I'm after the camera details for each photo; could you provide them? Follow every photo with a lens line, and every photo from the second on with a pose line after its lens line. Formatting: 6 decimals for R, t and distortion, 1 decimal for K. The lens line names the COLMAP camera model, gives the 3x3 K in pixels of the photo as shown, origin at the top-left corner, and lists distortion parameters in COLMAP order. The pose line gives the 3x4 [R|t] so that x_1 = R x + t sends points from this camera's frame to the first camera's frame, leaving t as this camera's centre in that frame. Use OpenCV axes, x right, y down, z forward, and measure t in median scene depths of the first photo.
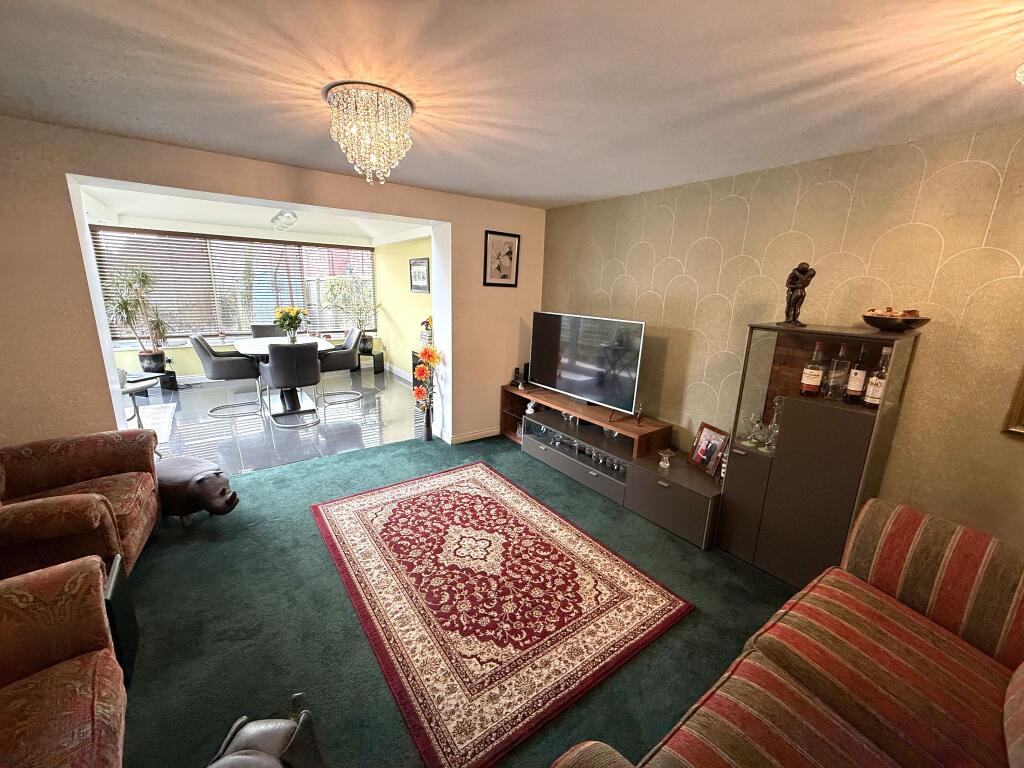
lens RADIAL K [[405.7, 0, 508.5], [0, 405.7, 382.3], [0, 0, 1]] dist [0.001385, 0.000051]
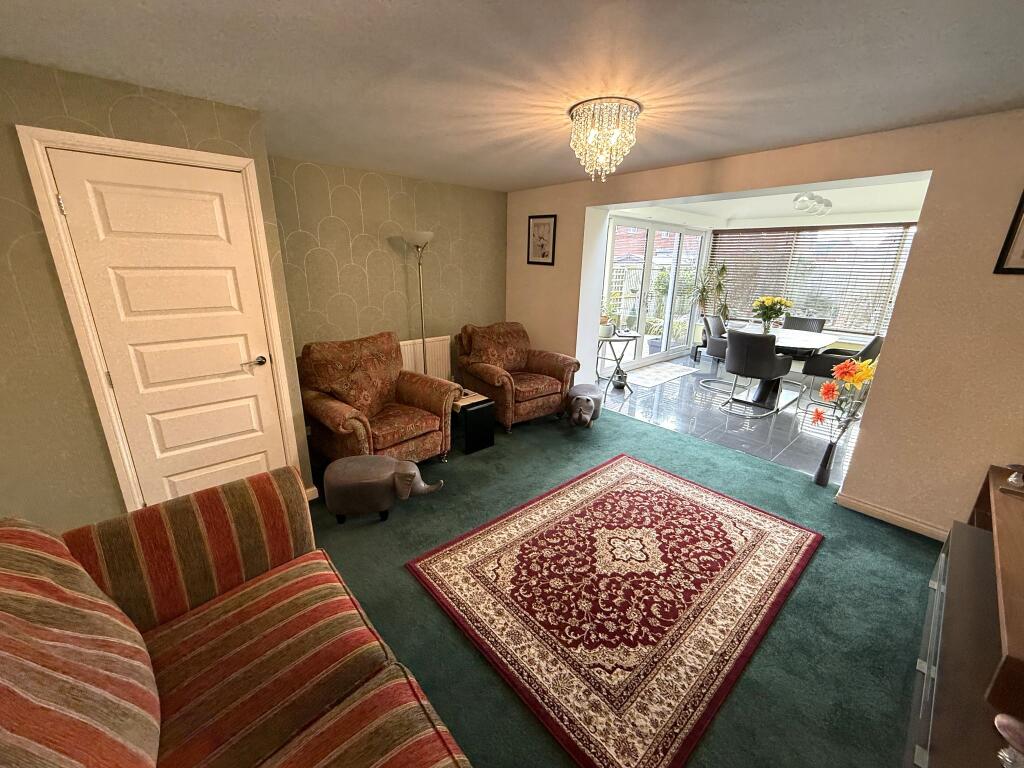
lens RADIAL K [[405.7, 0, 508.5], [0, 405.7, 382.3], [0, 0, 1]] dist [0.001385, 0.000051]
pose [[0.101956, 0.255905, -0.961310, 0.819743], [-0.245109, 0.943016, 0.225039, -0.119036], [0.964120, 0.212682, 0.158870, 0.597863]]
